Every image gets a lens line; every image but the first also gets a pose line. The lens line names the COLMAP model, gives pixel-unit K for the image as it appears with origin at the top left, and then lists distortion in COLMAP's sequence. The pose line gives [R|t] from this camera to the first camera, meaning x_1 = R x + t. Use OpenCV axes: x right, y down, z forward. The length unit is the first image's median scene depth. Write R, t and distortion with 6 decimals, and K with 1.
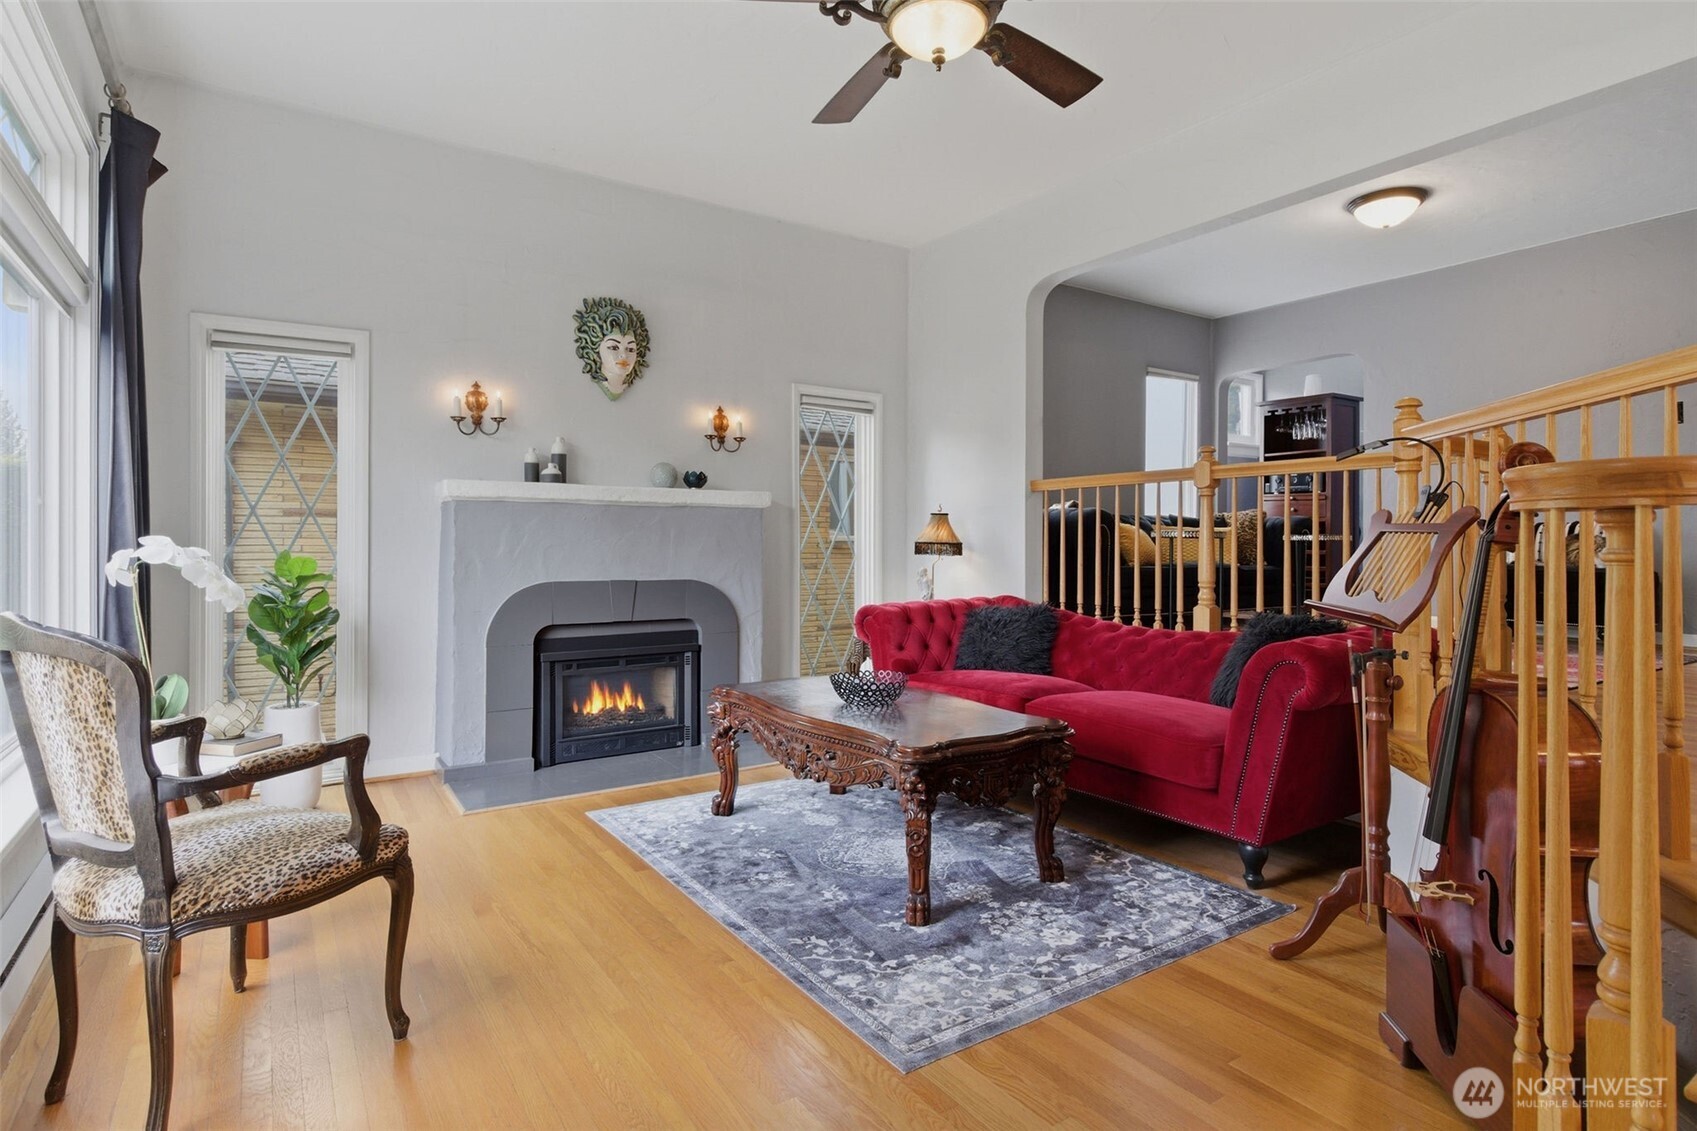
lens RADIAL K [[874.4, 0, 850.7], [0, 874.4, 555.2], [0, 0, 1]] dist [-0.001466, -0.000190]
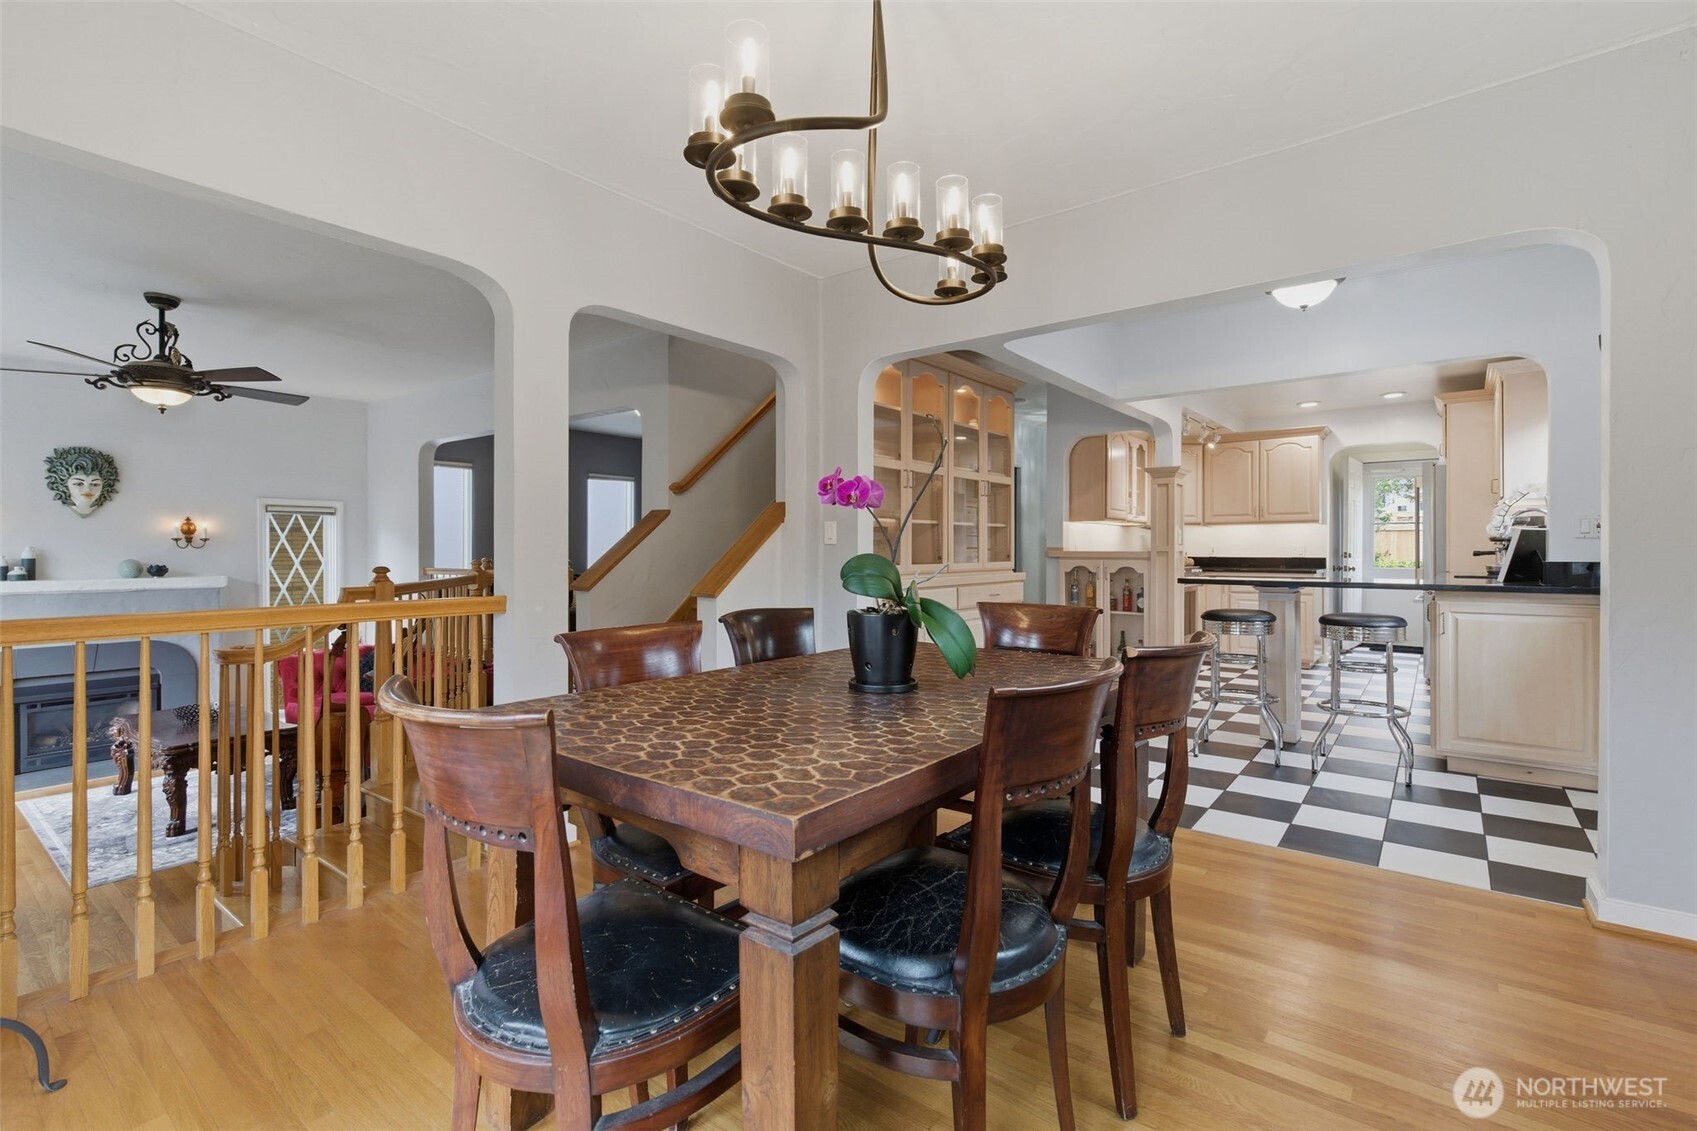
lens RADIAL K [[794.6, 0, 847.2], [0, 794.6, 557.7], [0, 0, 1]] dist [-0.004110, -0.000635]
pose [[0.952791, -0.005611, 0.303574, 0.511803], [0.005998, 0.999982, -0.000341, -0.100277], [-0.303567, 0.002145, 0.952808, -0.598698]]
